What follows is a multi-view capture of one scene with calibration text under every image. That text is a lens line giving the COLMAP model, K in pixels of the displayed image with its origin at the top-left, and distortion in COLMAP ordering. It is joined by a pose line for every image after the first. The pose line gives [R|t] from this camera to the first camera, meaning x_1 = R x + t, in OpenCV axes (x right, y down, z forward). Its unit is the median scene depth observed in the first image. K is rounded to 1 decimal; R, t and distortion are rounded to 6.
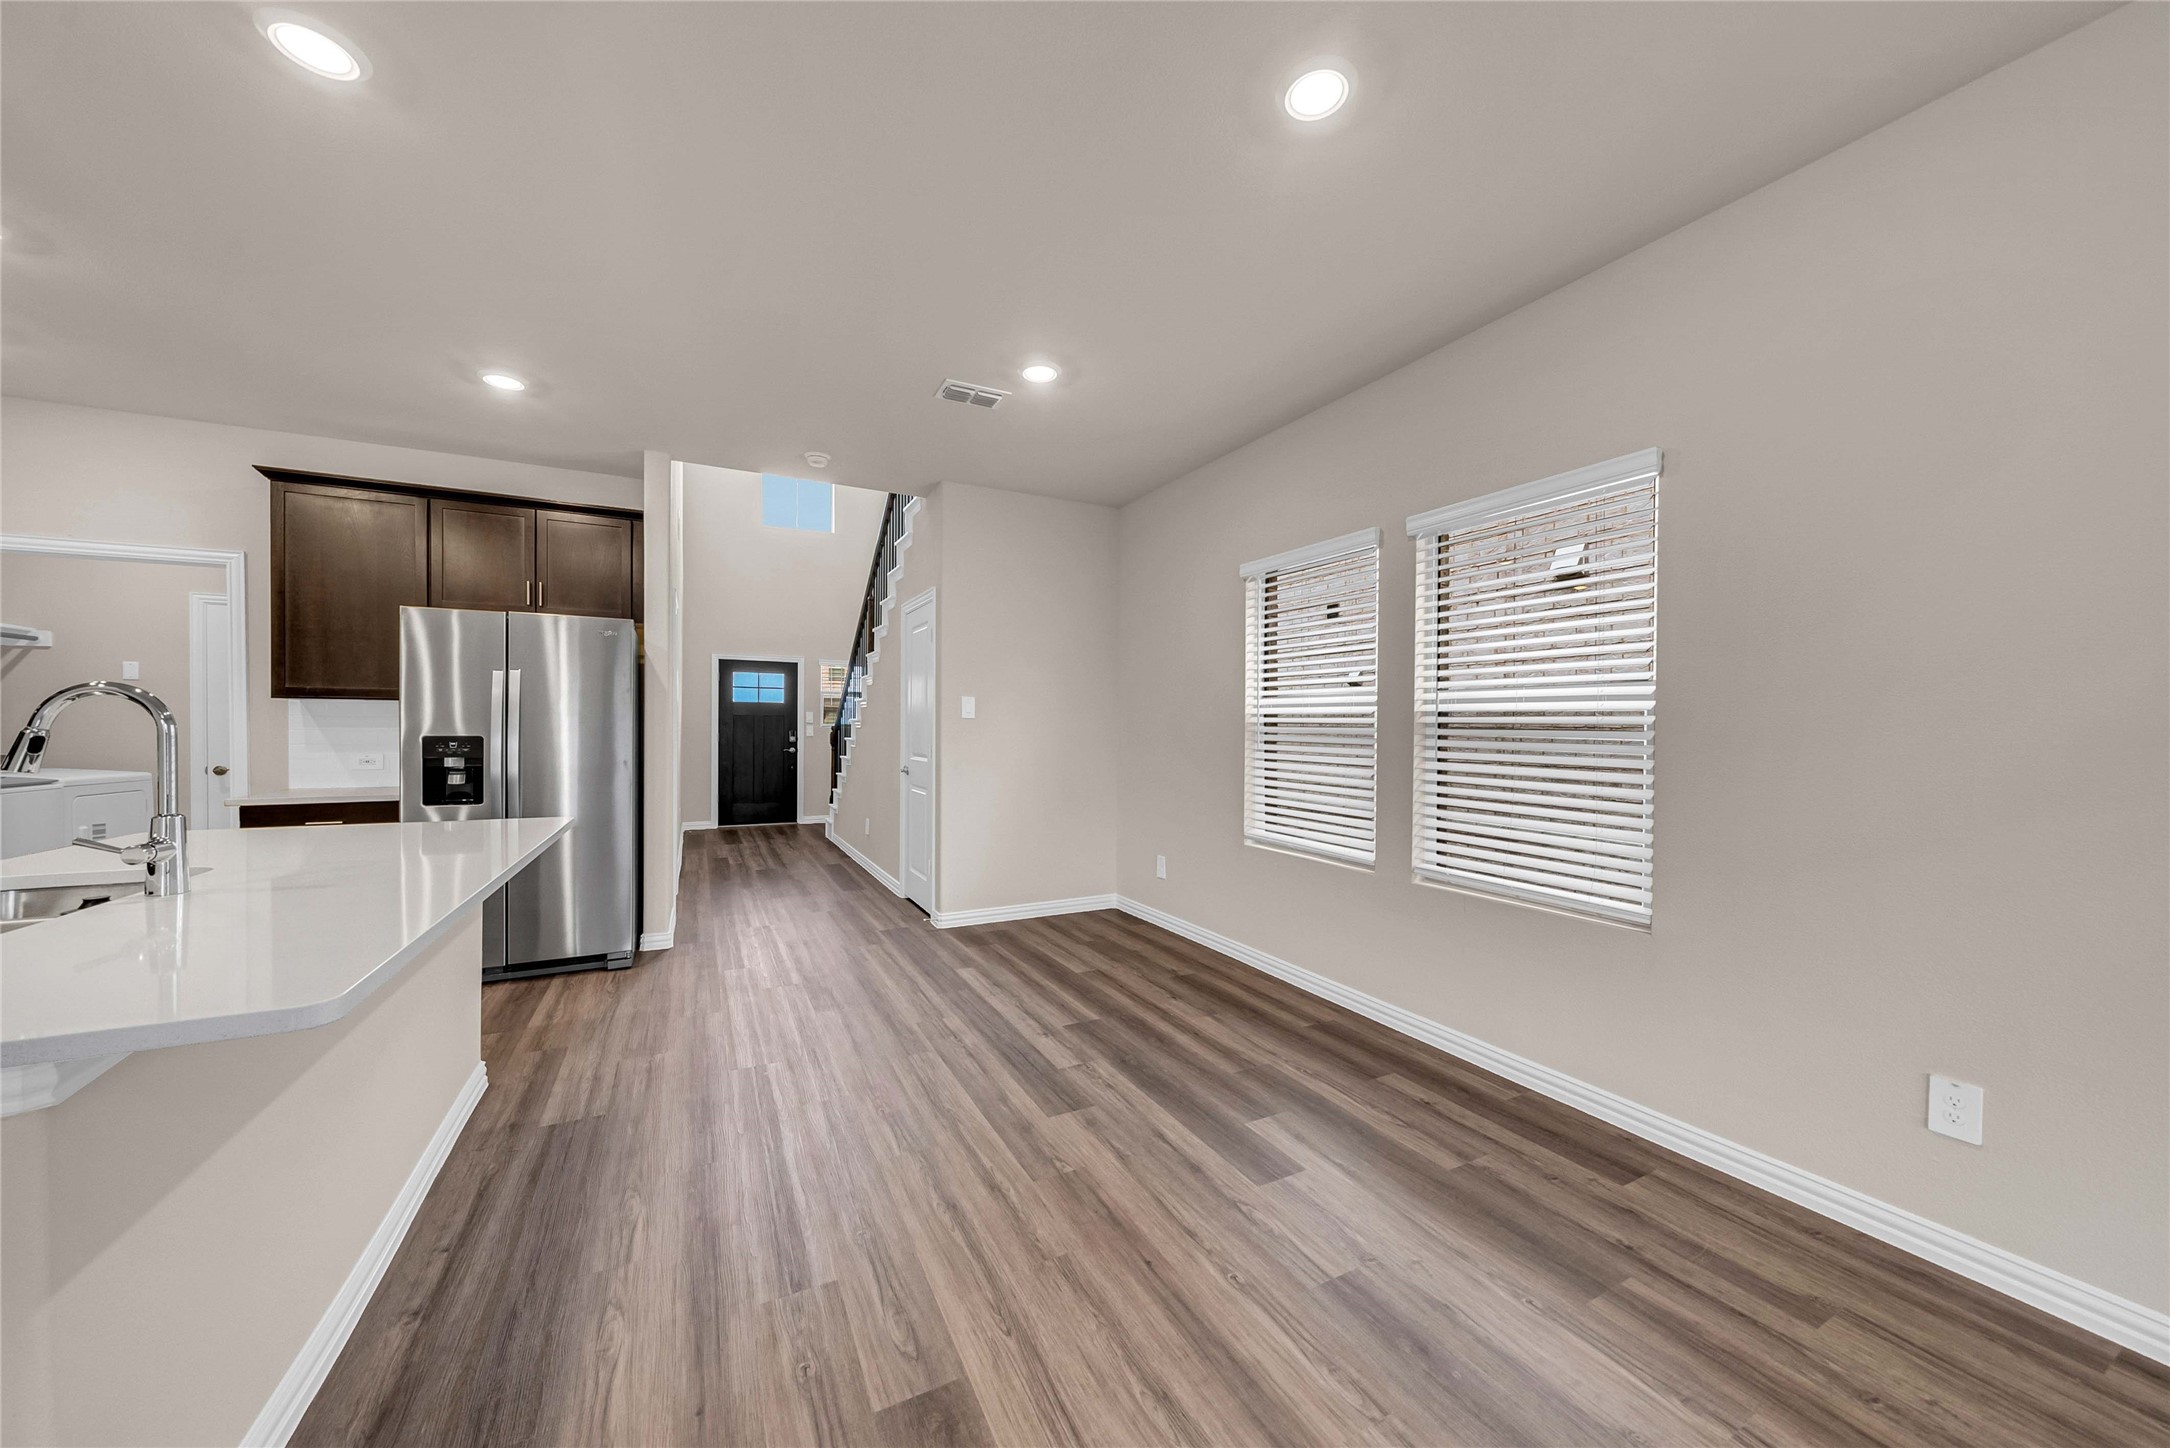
lens RADIAL K [[759.0, 0, 1092.0], [0, 759.0, 733.1], [0, 0, 1]] dist [-0.002854, -0.000160]
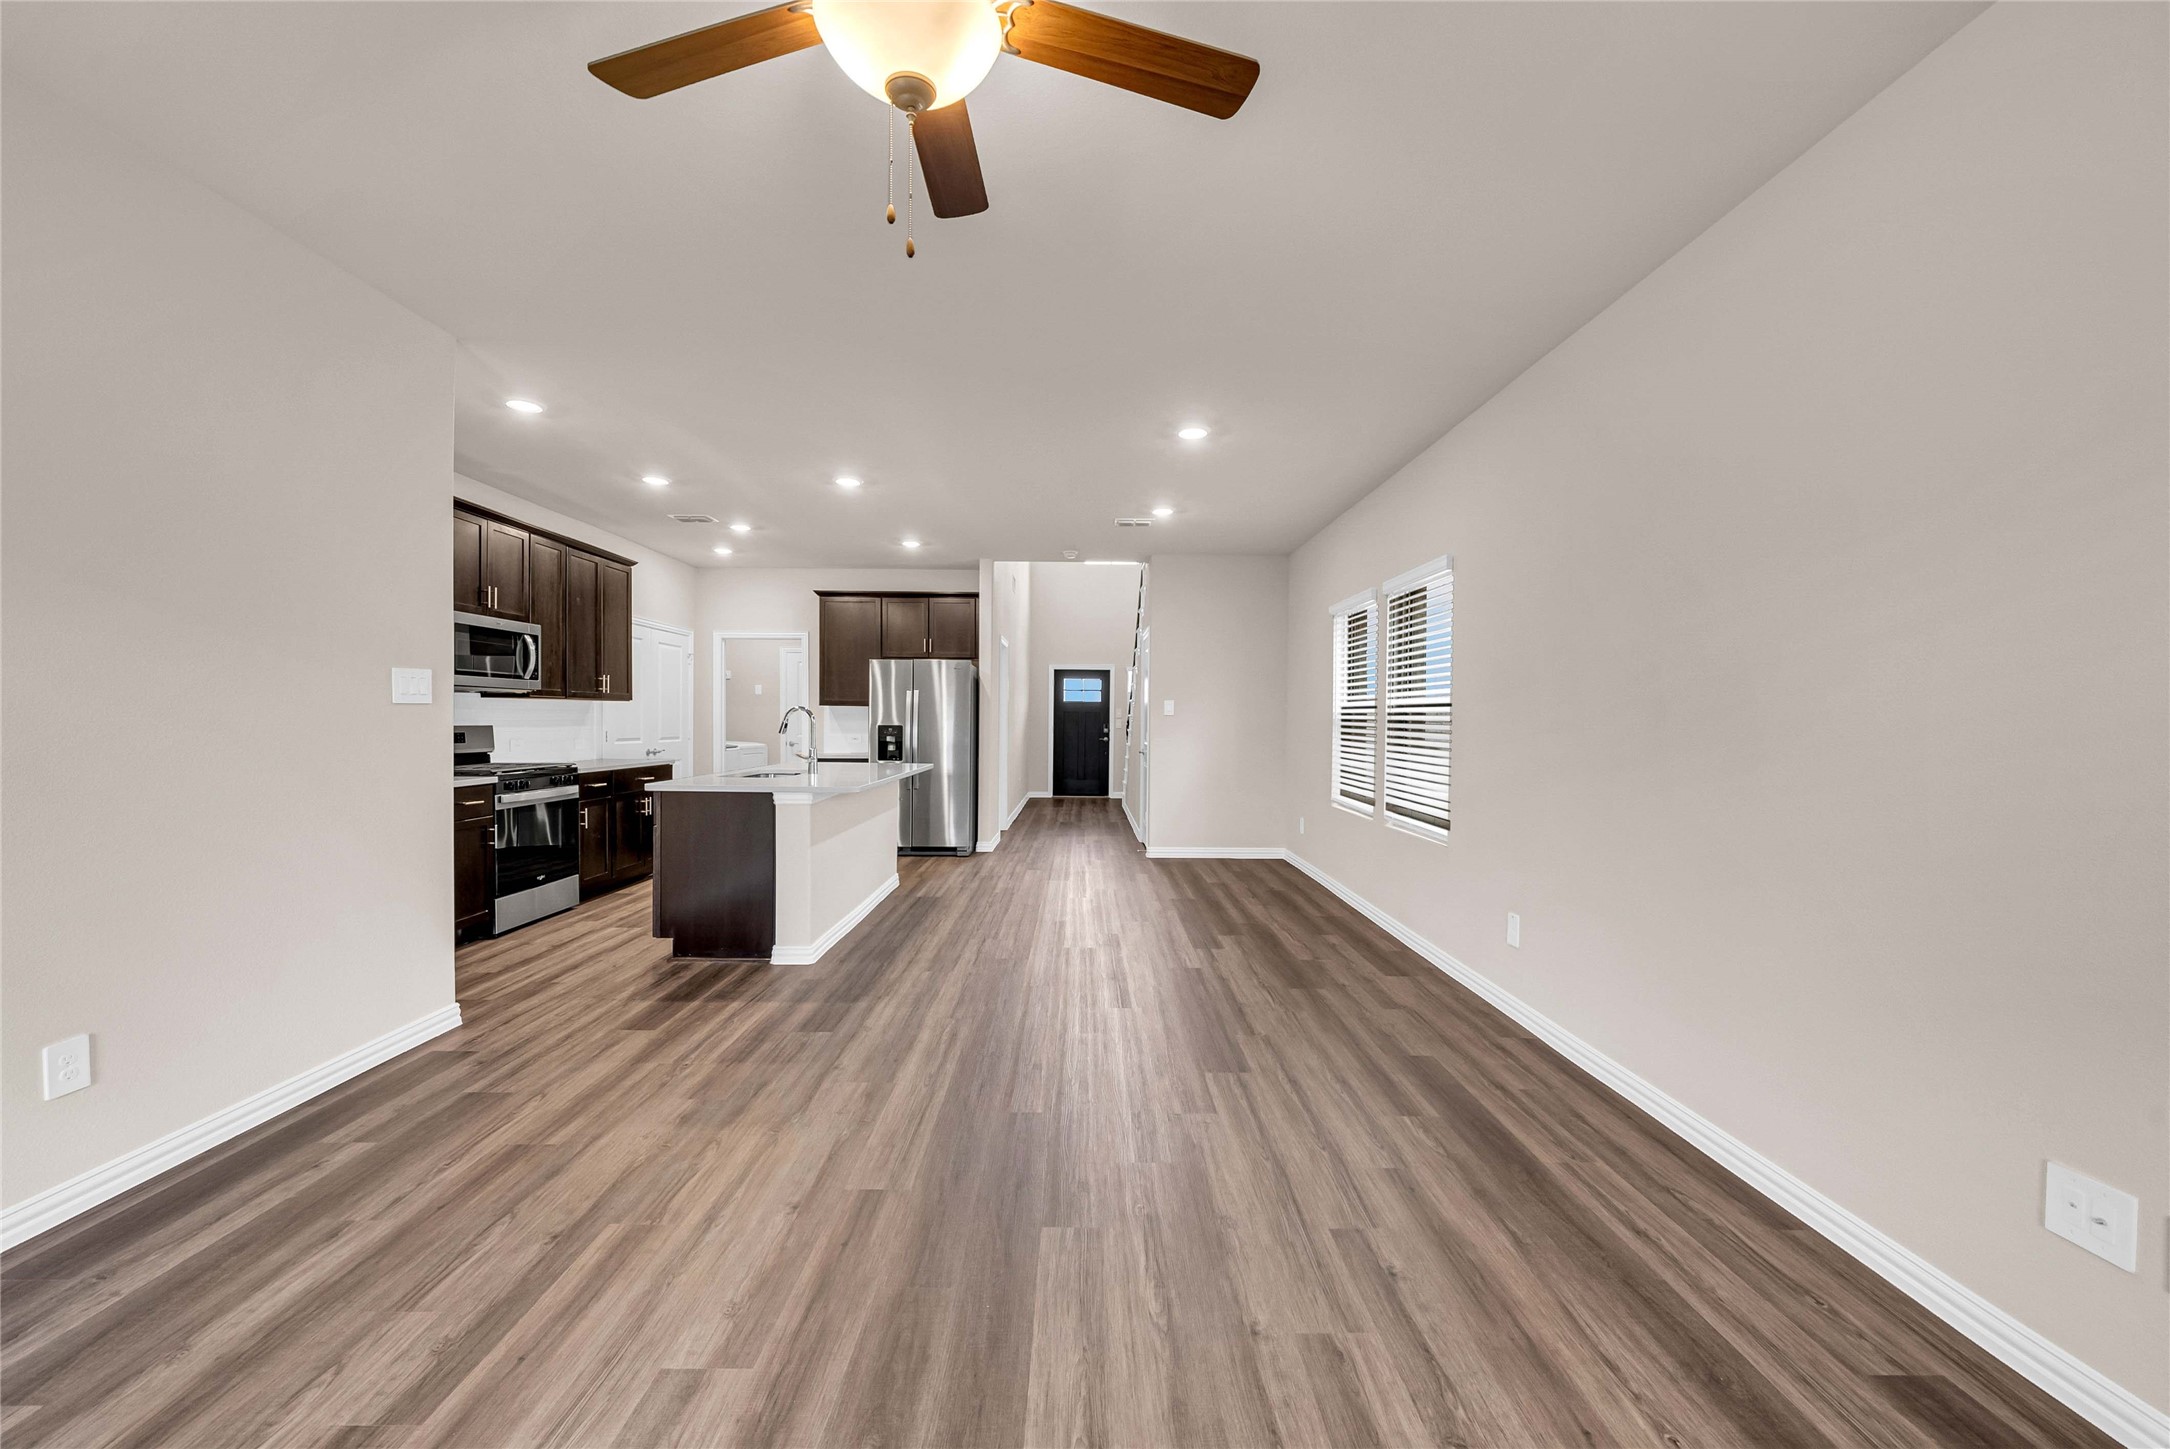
lens RADIAL K [[818.5, 0, 1083.3], [0, 818.5, 731.3], [0, 0, 1]] dist [-0.000654, 0.000051]
pose [[0.886252, 0.008629, -0.463123, 0.563756], [-0.006514, 0.999960, 0.006166, 0.003321], [0.463158, -0.002448, 0.886272, -0.626129]]
